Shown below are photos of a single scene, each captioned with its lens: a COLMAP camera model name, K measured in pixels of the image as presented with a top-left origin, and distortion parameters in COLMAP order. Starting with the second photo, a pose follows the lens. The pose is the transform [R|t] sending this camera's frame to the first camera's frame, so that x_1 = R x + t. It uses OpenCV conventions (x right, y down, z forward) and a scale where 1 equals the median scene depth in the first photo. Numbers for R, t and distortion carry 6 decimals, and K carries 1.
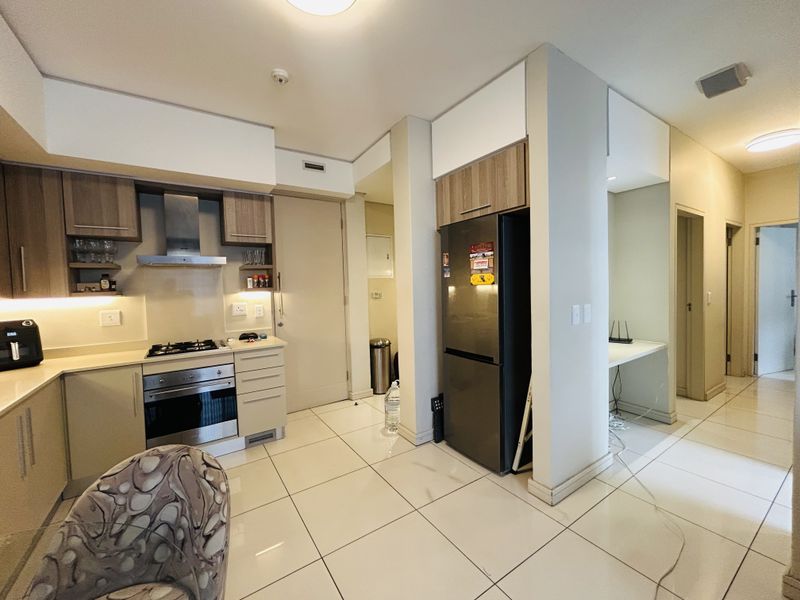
lens RADIAL K [[326.0, 0, 397.5], [0, 326.0, 297.6], [0, 0, 1]] dist [-0.000251, 0.000465]
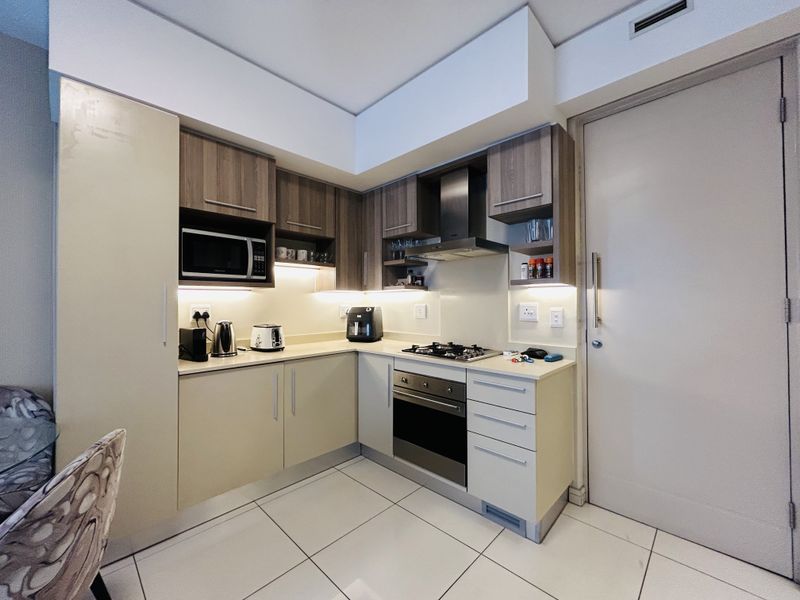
lens RADIAL K [[326.0, 0, 397.5], [0, 326.0, 297.6], [0, 0, 1]] dist [-0.000251, 0.000465]
pose [[0.213493, 0.013871, -0.976846, 0.153370], [-0.040467, 0.999167, 0.005344, 0.014992], [0.976106, 0.038389, 0.213876, 0.678363]]
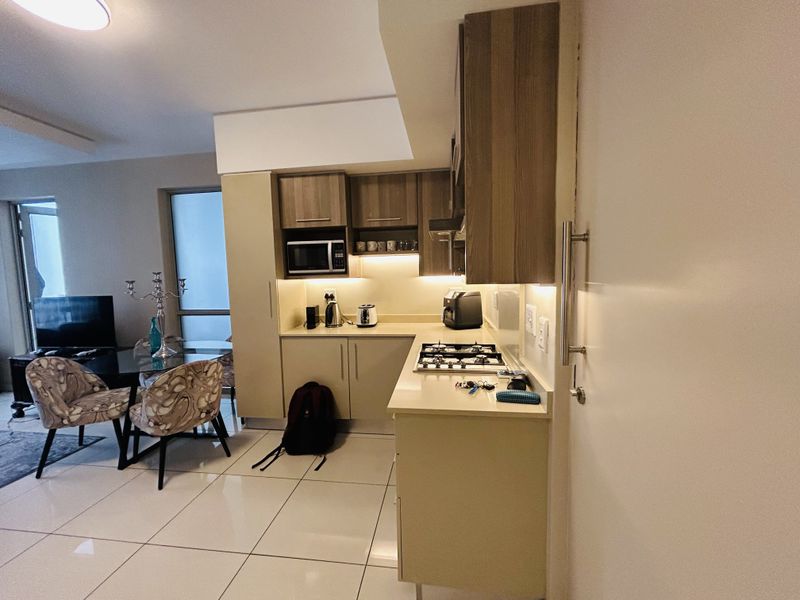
lens RADIAL K [[326.0, 0, 397.5], [0, 326.0, 297.6], [0, 0, 1]] dist [-0.000251, 0.000465]
pose [[-0.659237, 0.107736, -0.744177, -0.044901], [0.015048, 0.991375, 0.130193, -0.063322], [0.751784, 0.074629, -0.655172, 1.346636]]
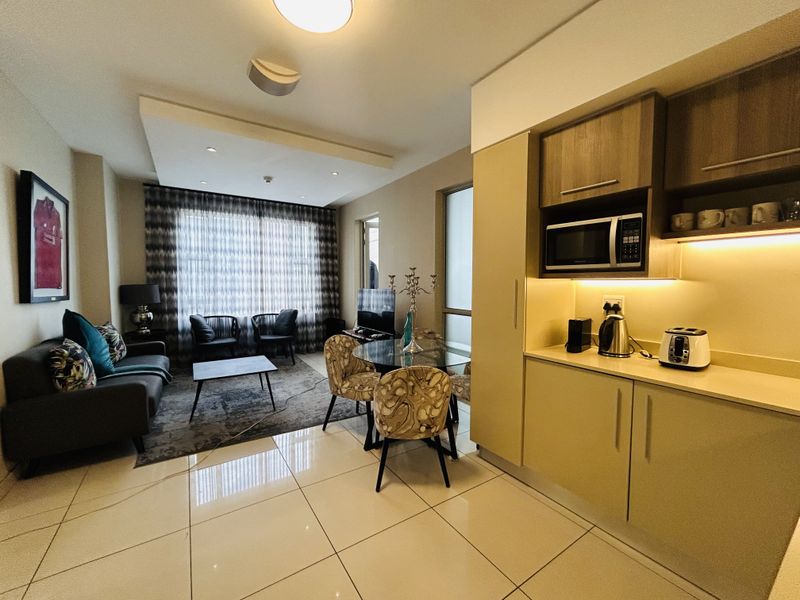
lens RADIAL K [[326.0, 0, 397.5], [0, 326.0, 297.6], [0, 0, 1]] dist [-0.000251, 0.000465]
pose [[-0.999557, 0.029216, 0.005644, -0.267840], [0.029618, 0.995097, 0.094362, -0.025970], [-0.002859, 0.094488, -0.995522, 1.142623]]
